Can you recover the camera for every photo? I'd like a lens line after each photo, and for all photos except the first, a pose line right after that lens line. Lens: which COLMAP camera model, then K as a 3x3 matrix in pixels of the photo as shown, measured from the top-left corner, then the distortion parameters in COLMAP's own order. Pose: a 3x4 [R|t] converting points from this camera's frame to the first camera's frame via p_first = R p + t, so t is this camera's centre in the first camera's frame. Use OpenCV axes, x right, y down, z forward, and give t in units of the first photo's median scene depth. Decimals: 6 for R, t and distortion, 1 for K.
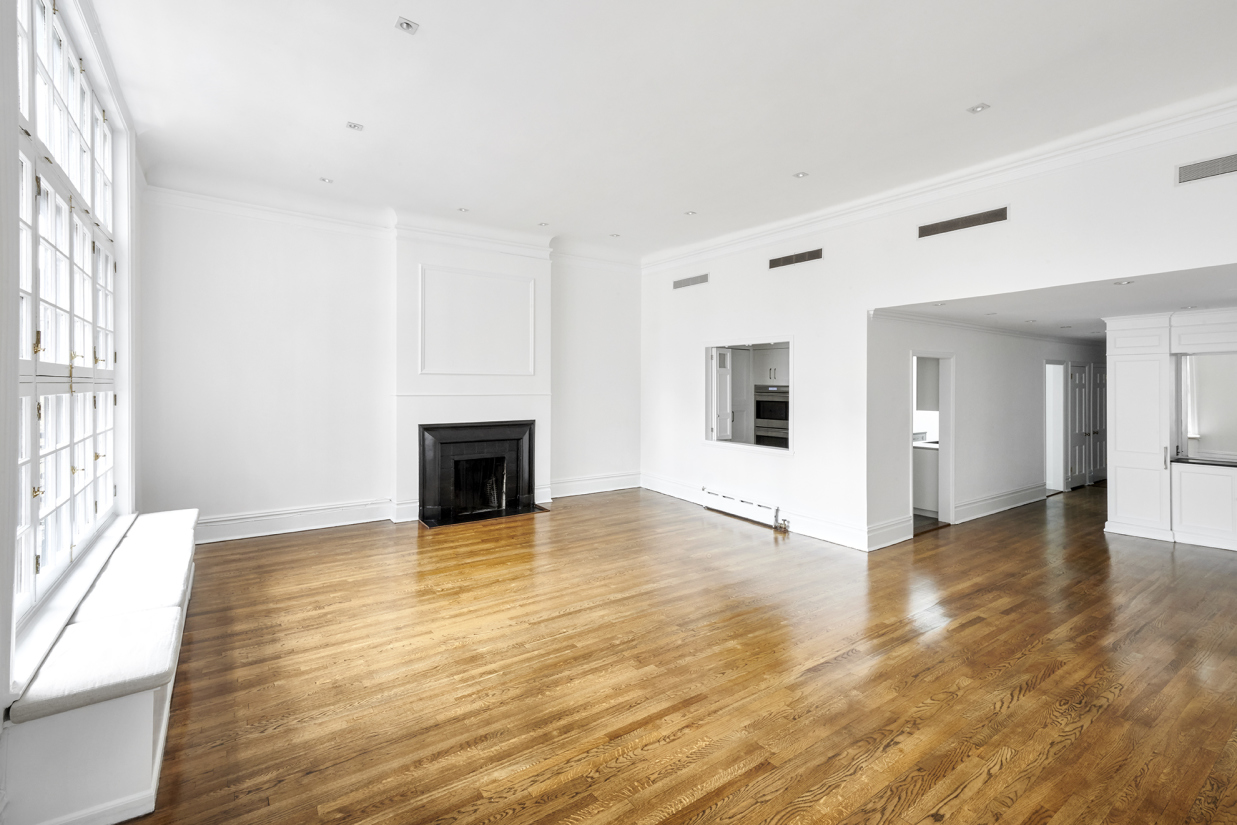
lens RADIAL K [[563.9, 0, 620.0], [0, 563.9, 389.0], [0, 0, 1]] dist [0.015473, -0.000040]
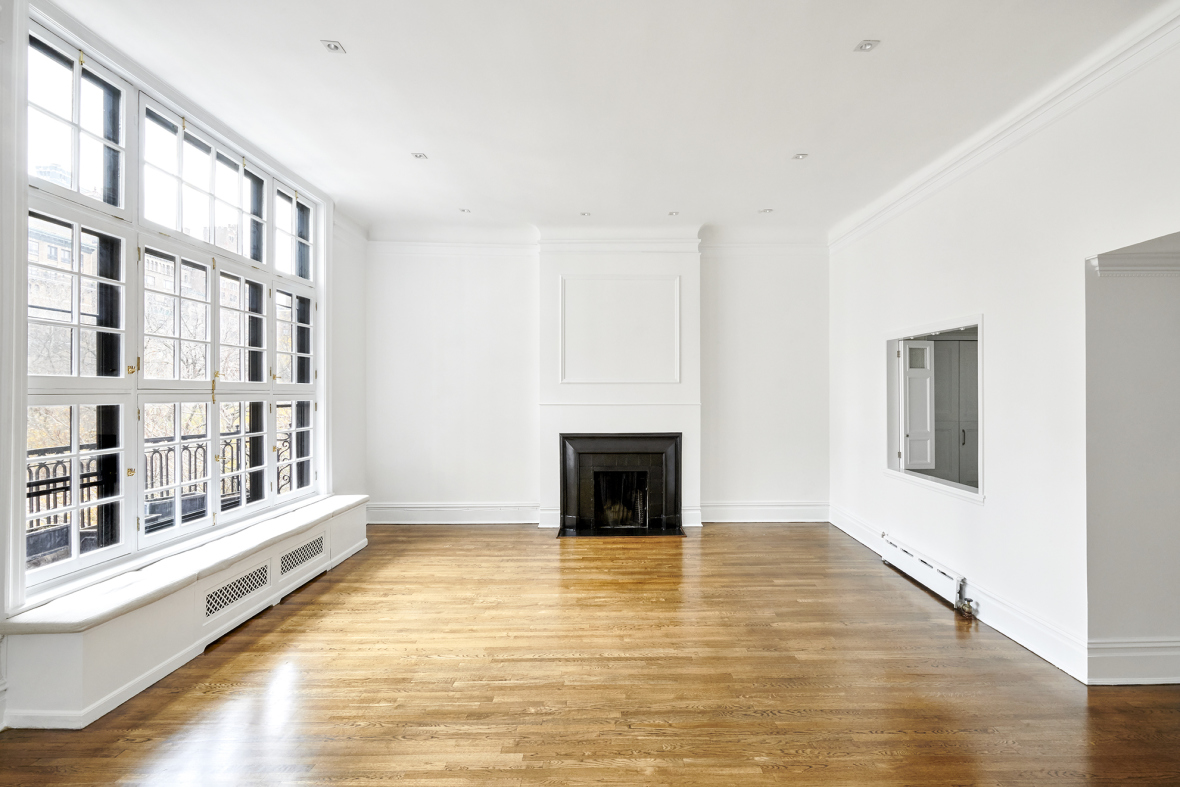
lens RADIAL K [[571.2, 0, 590.0], [0, 571.2, 393.5], [0, 0, 1]] dist [0.000017, -0.000682]
pose [[0.823618, -0.005593, -0.567118, 0.300466], [0.001052, 0.999965, -0.008333, -0.000036], [0.567144, 0.006266, 0.823595, 0.209139]]
